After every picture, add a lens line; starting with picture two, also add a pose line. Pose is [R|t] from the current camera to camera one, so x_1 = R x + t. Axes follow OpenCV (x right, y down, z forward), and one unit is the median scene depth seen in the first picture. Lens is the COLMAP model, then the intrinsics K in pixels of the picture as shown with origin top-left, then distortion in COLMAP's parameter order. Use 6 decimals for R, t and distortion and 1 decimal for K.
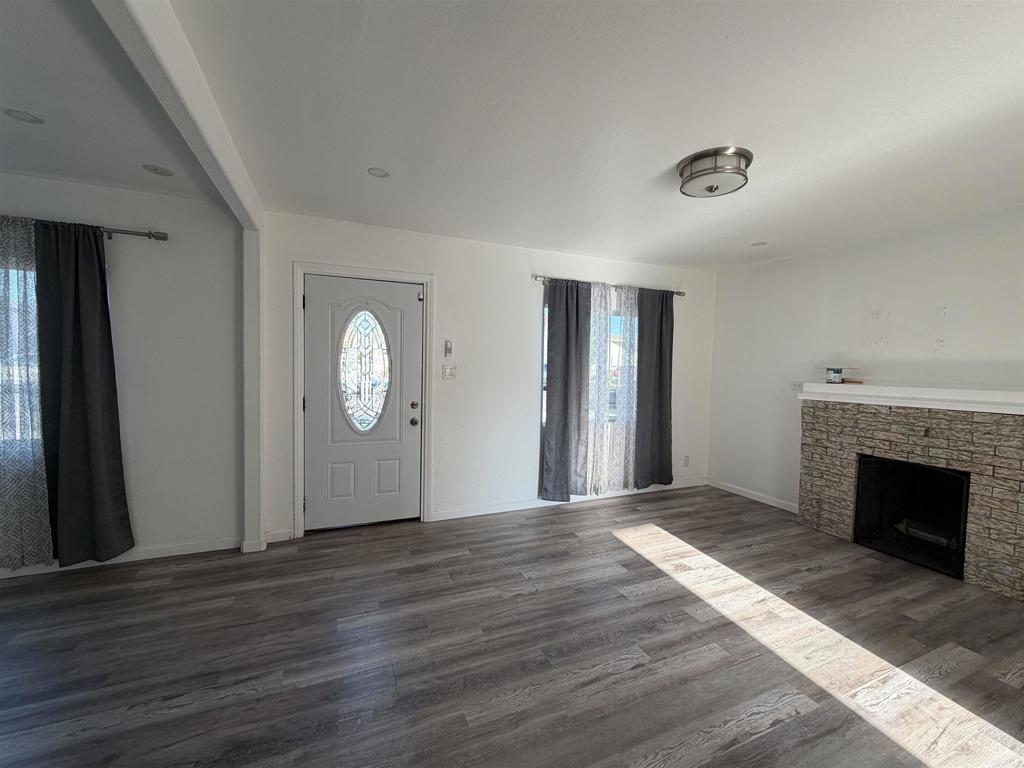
lens RADIAL K [[418.7, 0, 513.2], [0, 418.7, 383.4], [0, 0, 1]] dist [-0.001550, 0.000213]
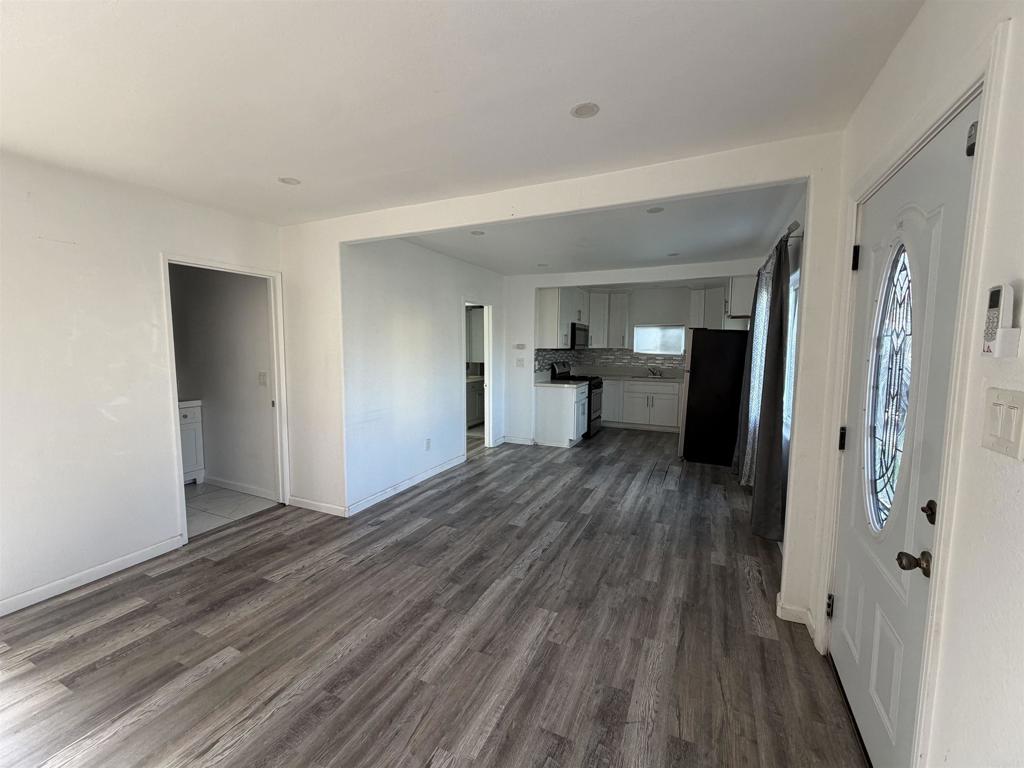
lens RADIAL K [[418.7, 0, 513.2], [0, 418.7, 383.4], [0, 0, 1]] dist [-0.001550, 0.000213]
pose [[-0.745951, 0.037399, -0.664950, 0.336929], [-0.051745, 0.992149, 0.113850, -0.105918], [0.663988, 0.119334, -0.738160, 1.724687]]
